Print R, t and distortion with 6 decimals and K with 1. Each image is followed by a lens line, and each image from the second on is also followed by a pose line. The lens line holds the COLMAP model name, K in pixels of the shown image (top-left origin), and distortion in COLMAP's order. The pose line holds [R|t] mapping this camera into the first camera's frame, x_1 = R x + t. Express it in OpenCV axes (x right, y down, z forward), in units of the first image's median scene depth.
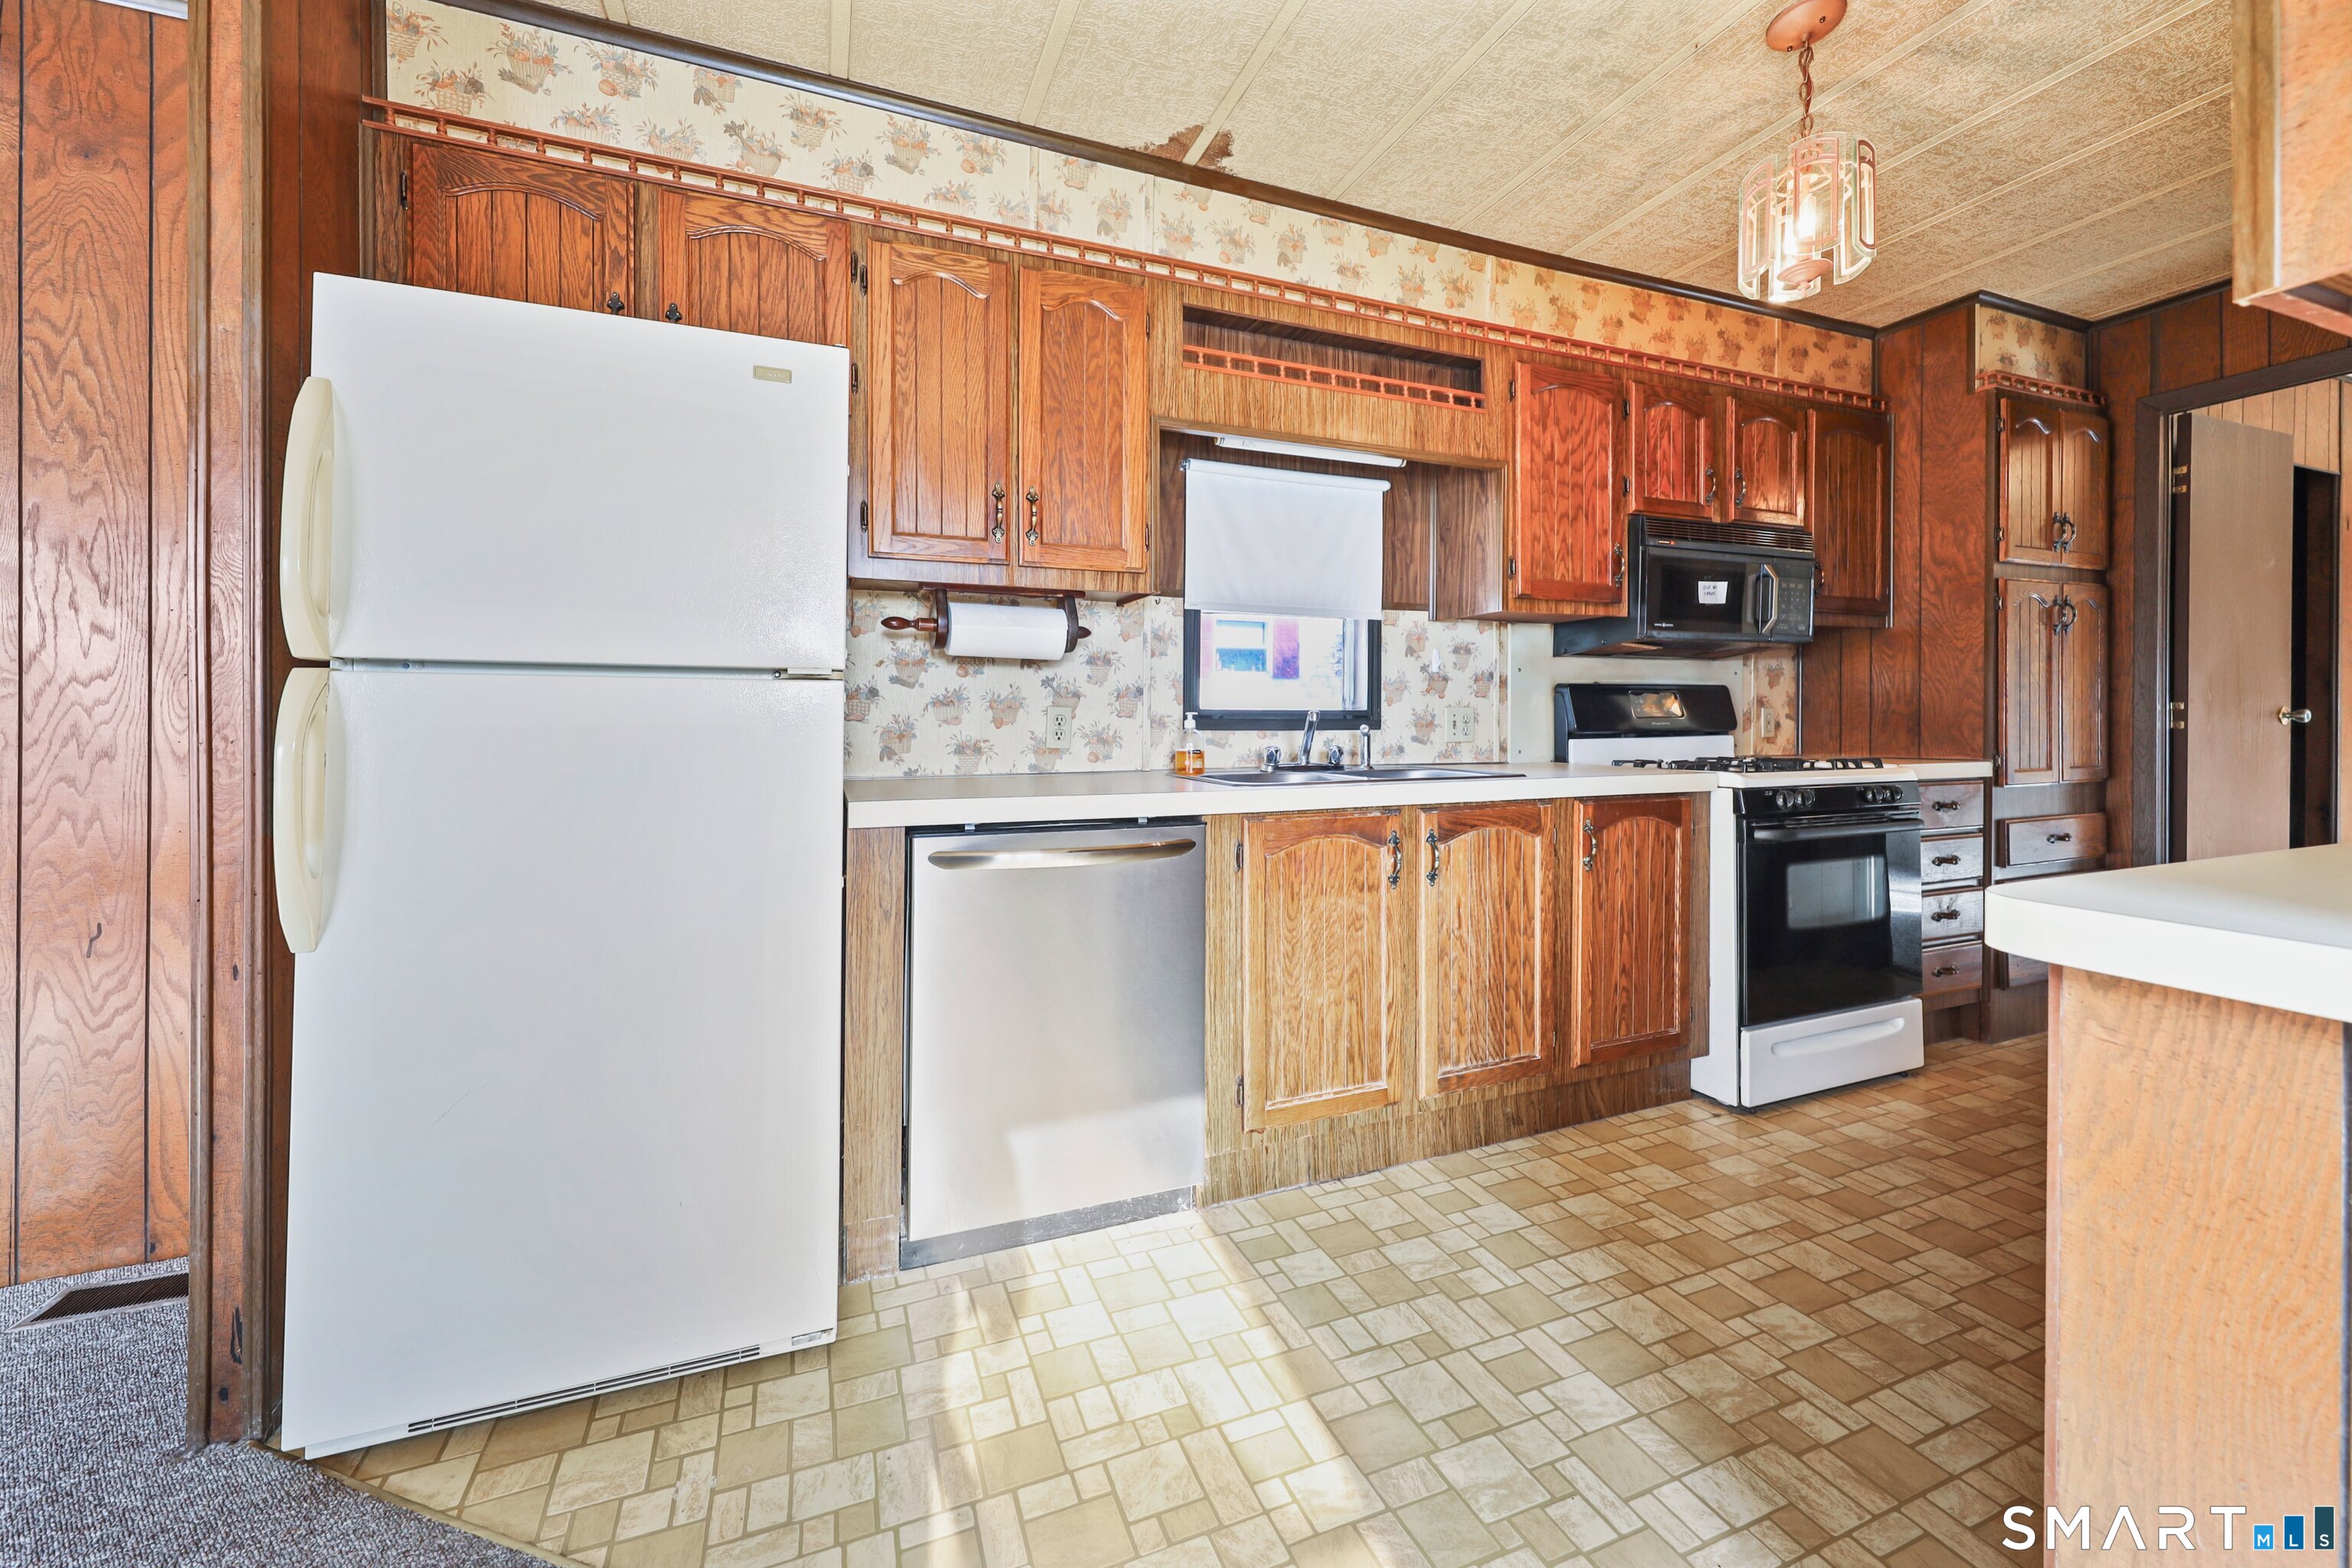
lens RADIAL K [[886.4, 0, 1166.3], [0, 886.4, 716.6], [0, 0, 1]] dist [0.002804, 0.000306]
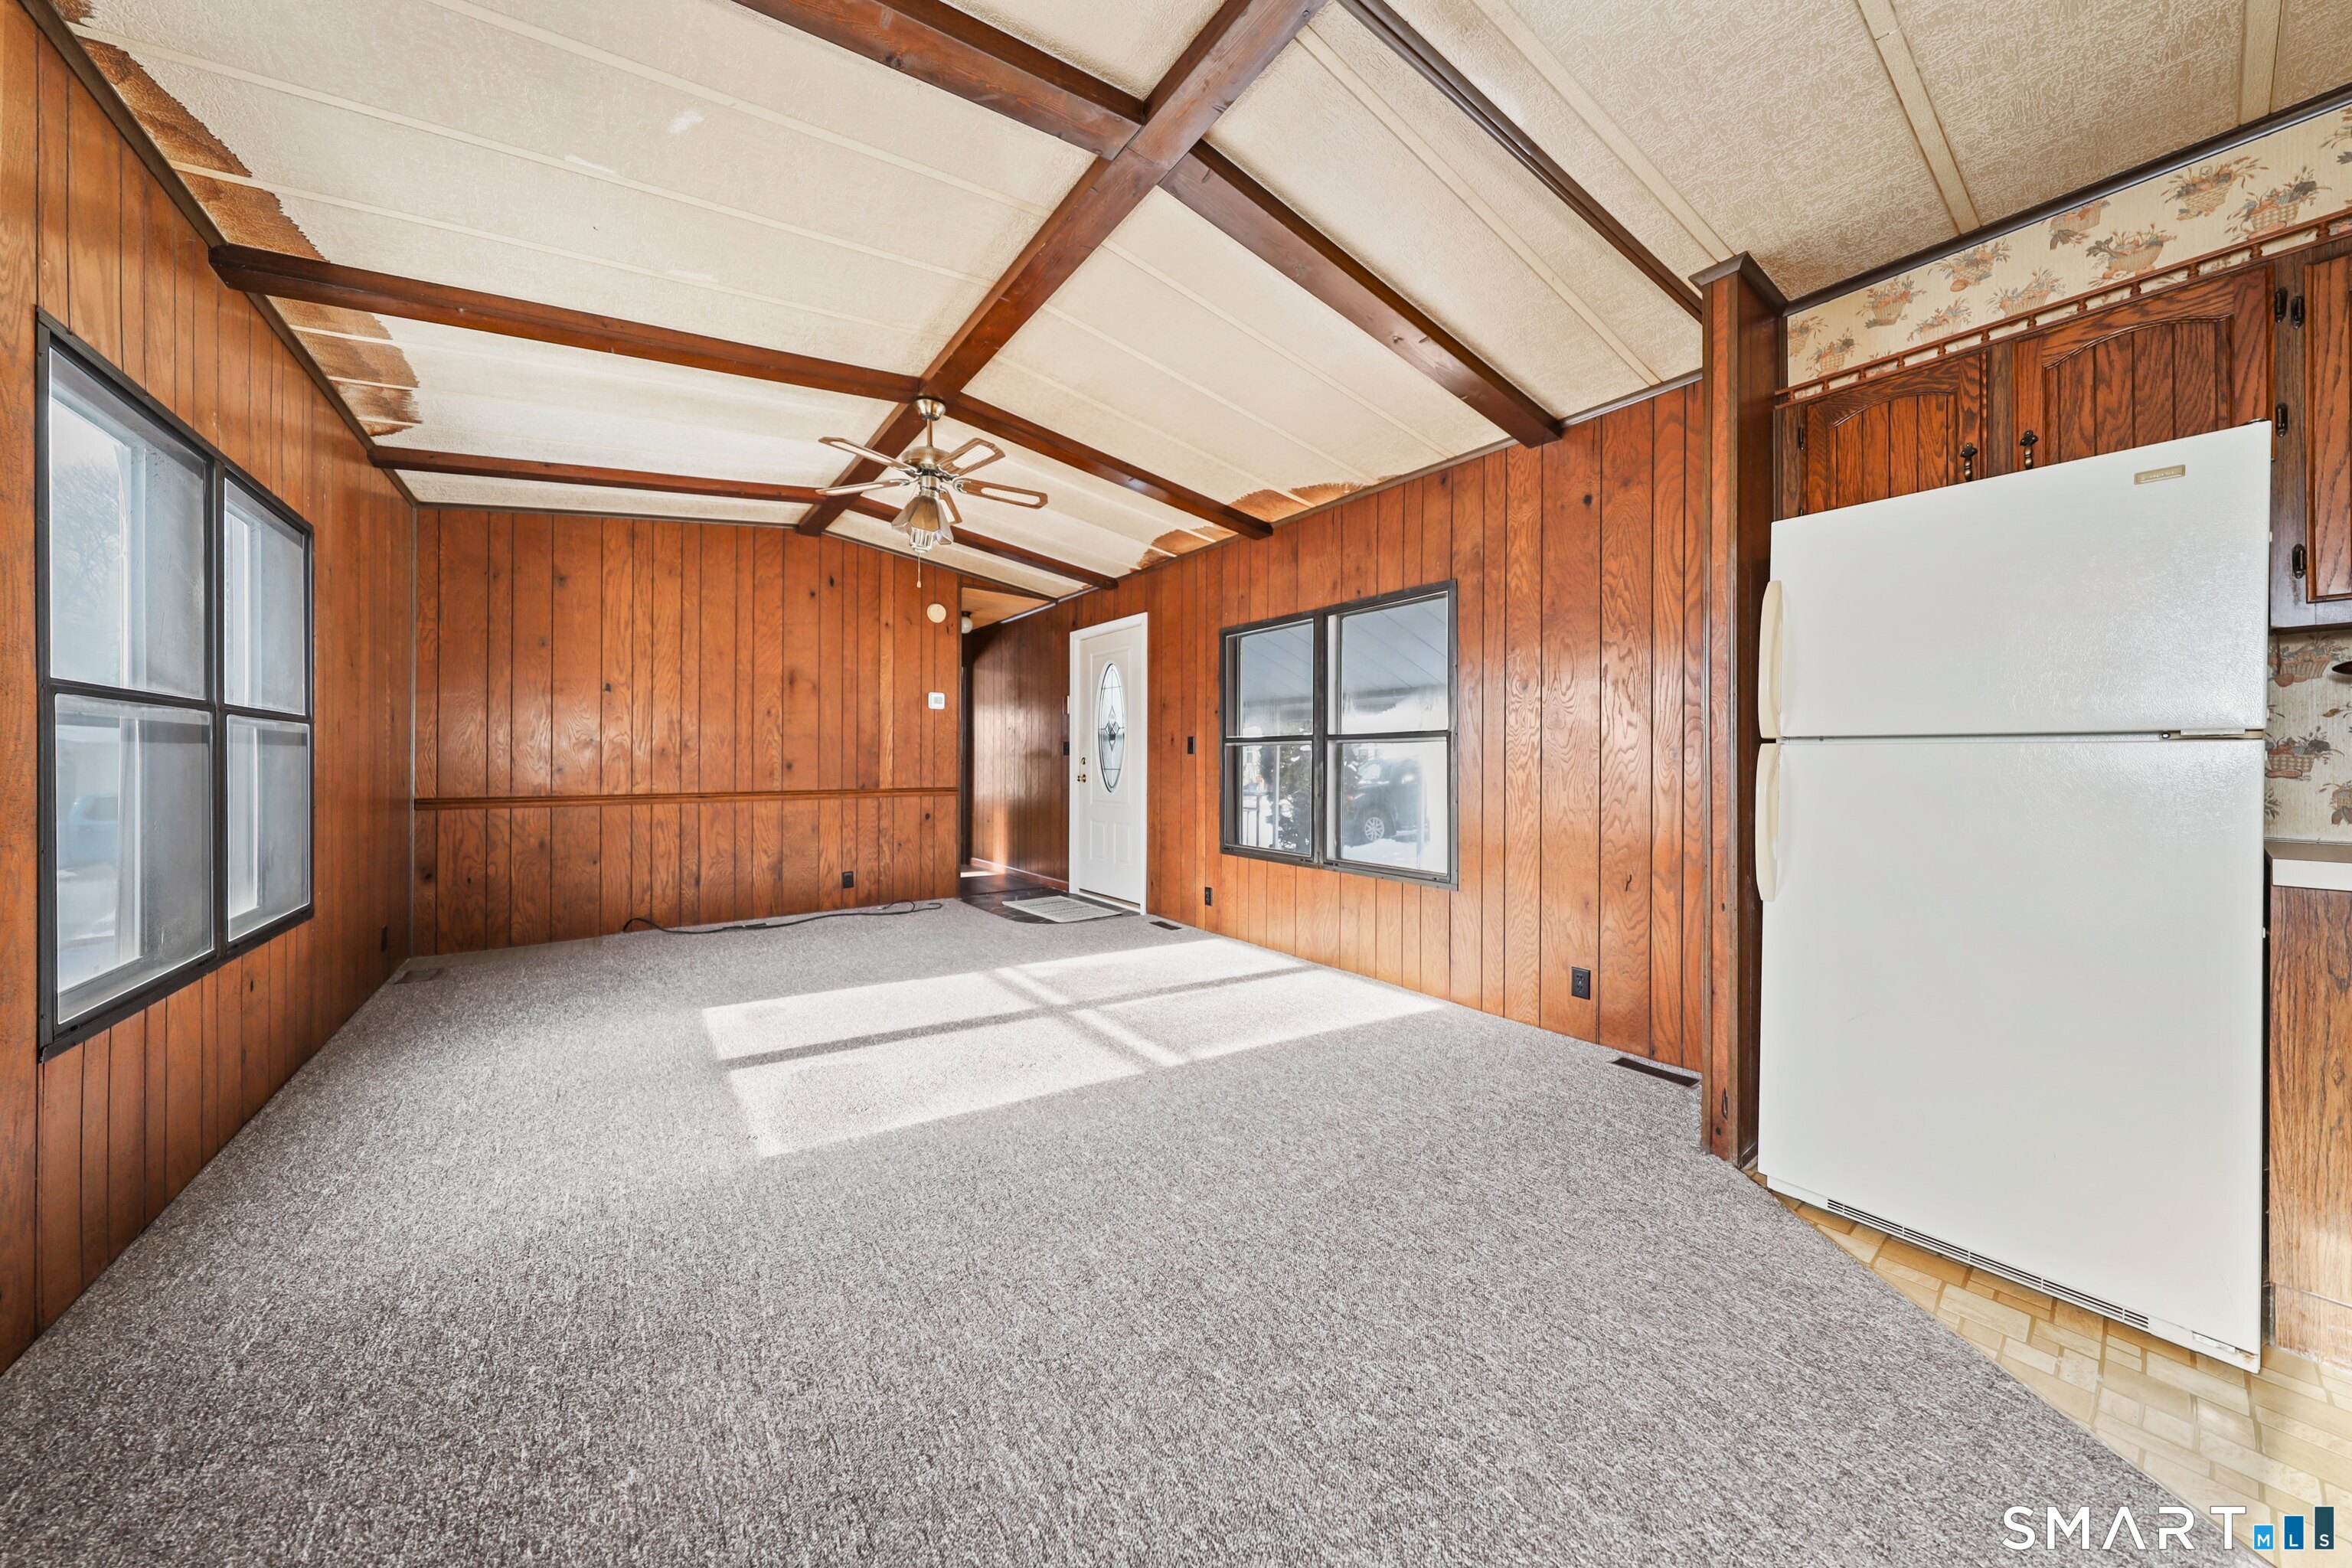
lens RADIAL K [[759.0, 0, 1163.5], [0, 759.0, 757.1], [0, 0, 1]] dist [0.004030, -0.000198]
pose [[0.256156, -0.007289, -0.966608, 0.147532], [-0.006312, 0.999938, -0.009213, -0.003475], [0.966615, 0.008461, 0.256094, -0.408405]]
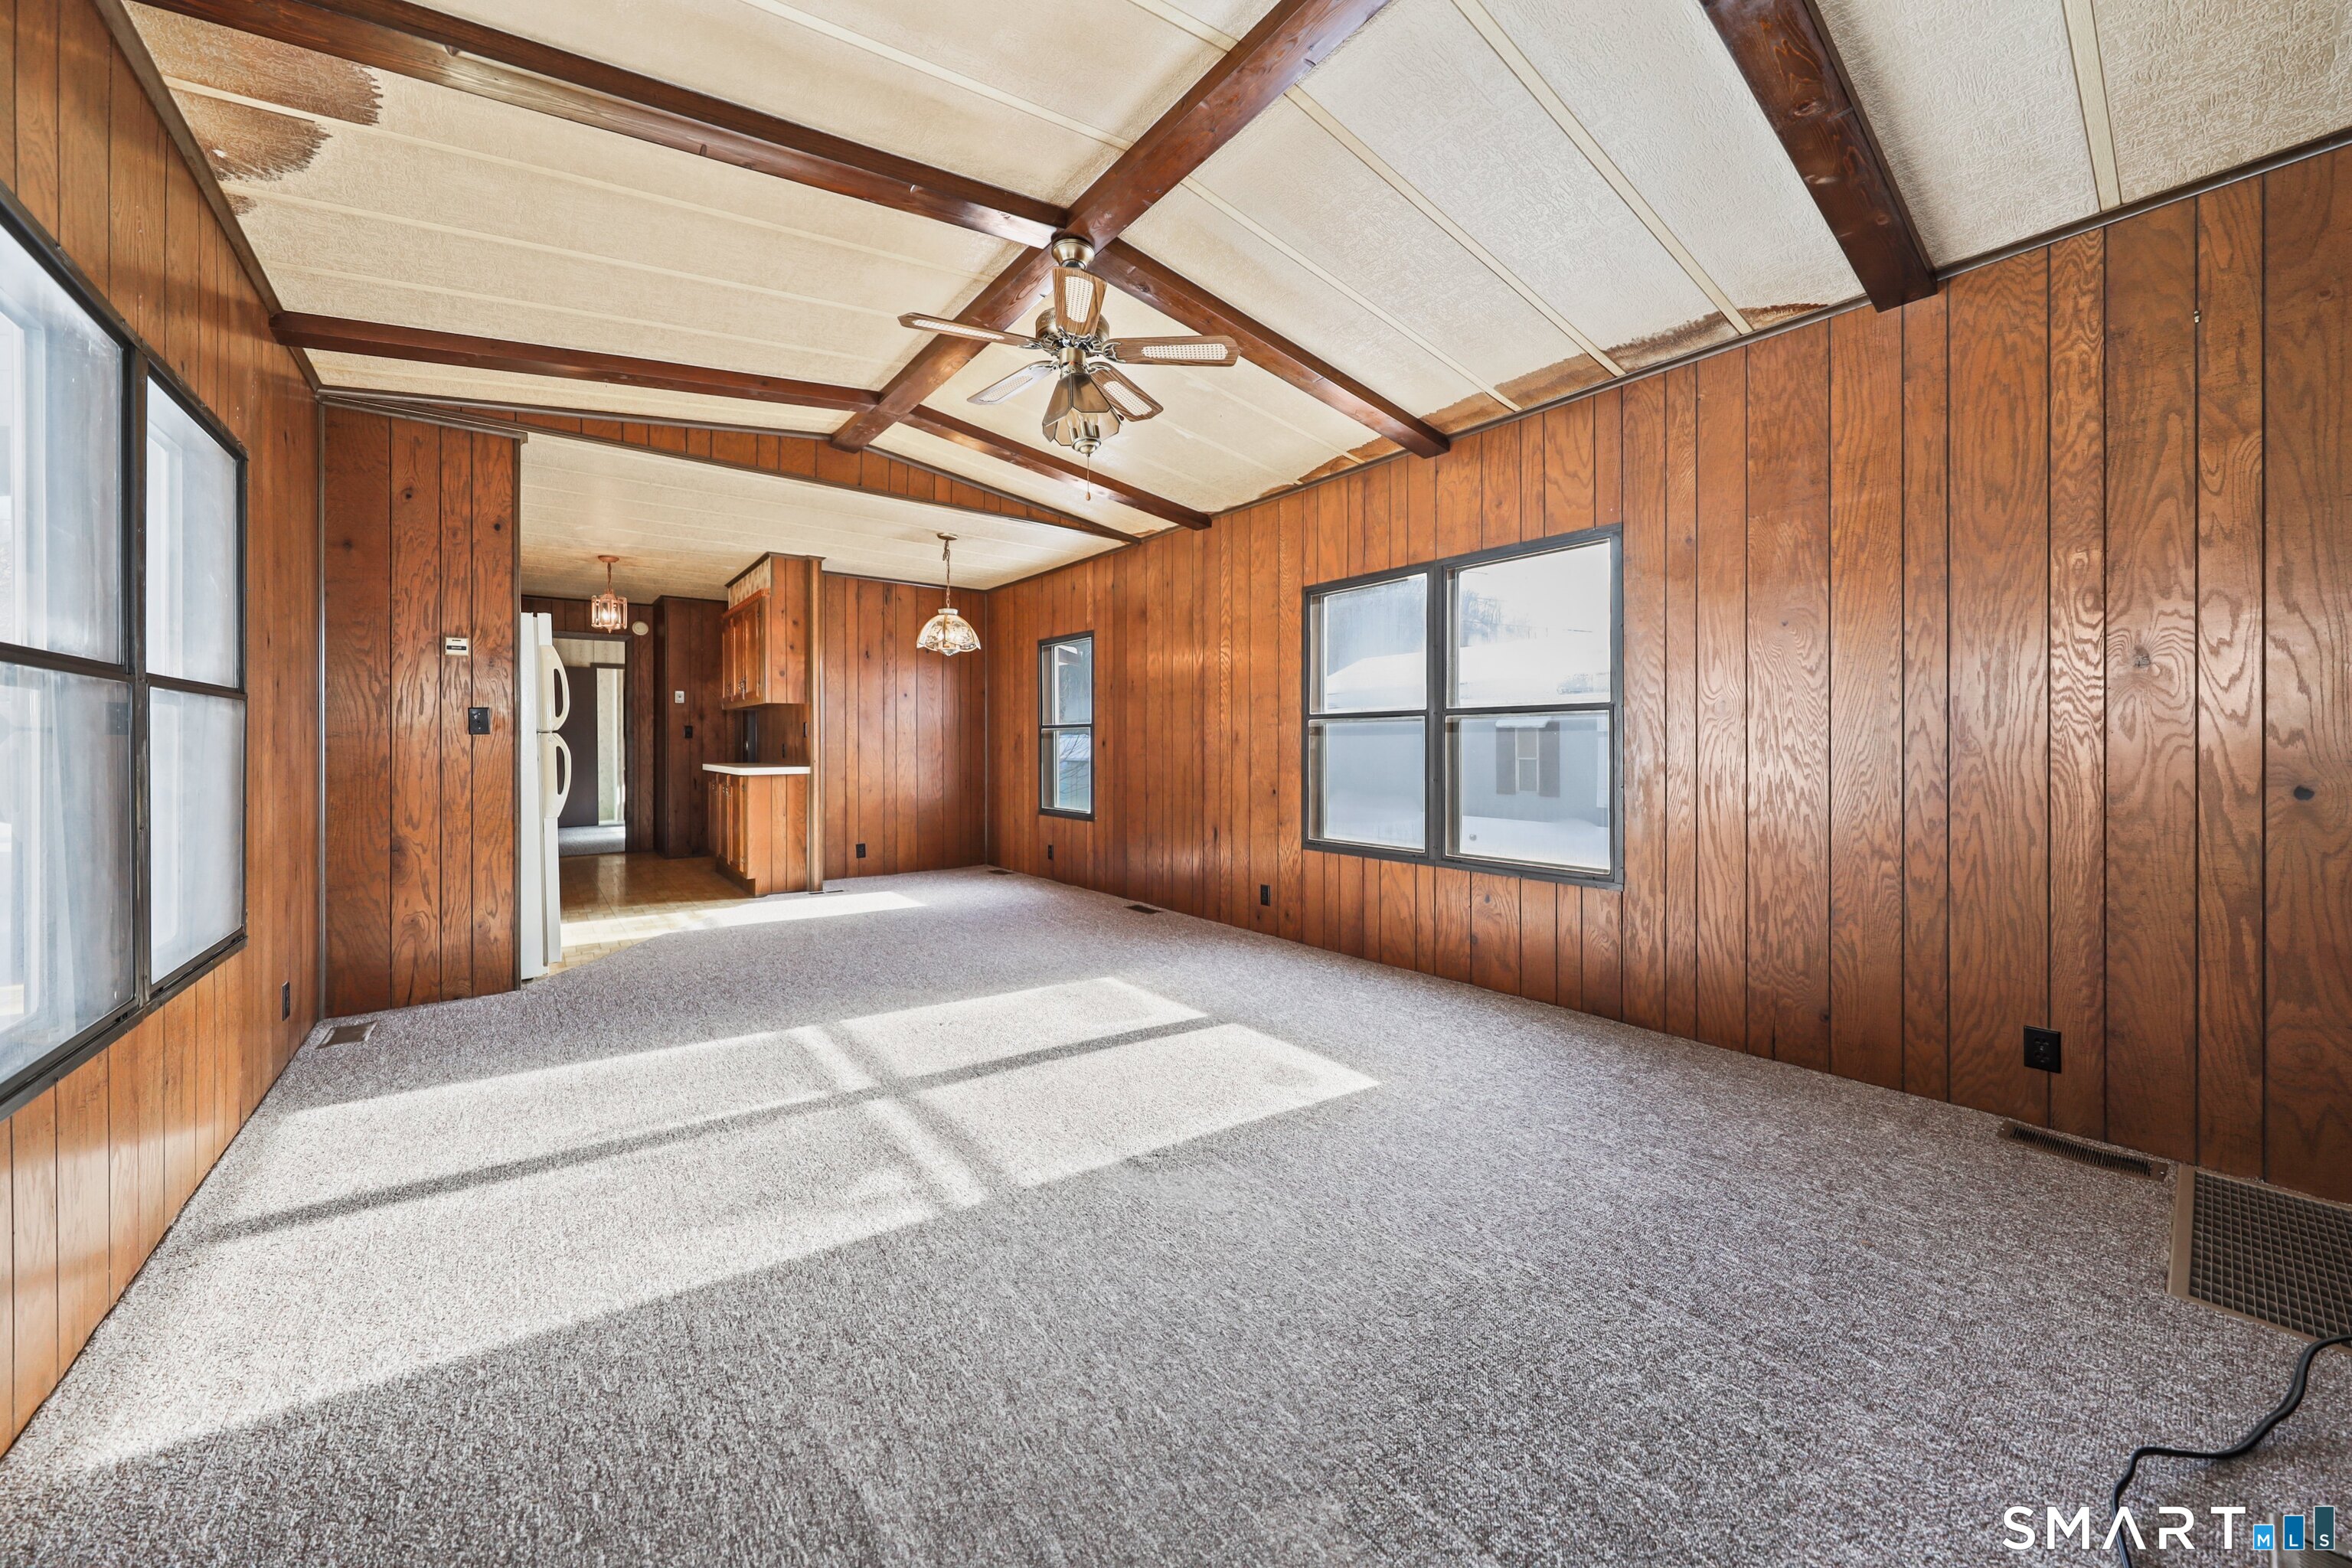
lens RADIAL K [[831.2, 0, 1167.6], [0, 831.2, 741.7], [0, 0, 1]] dist [0.001341, 0.000015]
pose [[-0.288064, 0.002461, 0.957608, -3.276540], [0.005016, 0.999987, -0.001061, -0.004982], [-0.957598, 0.004498, -0.288073, -0.222559]]
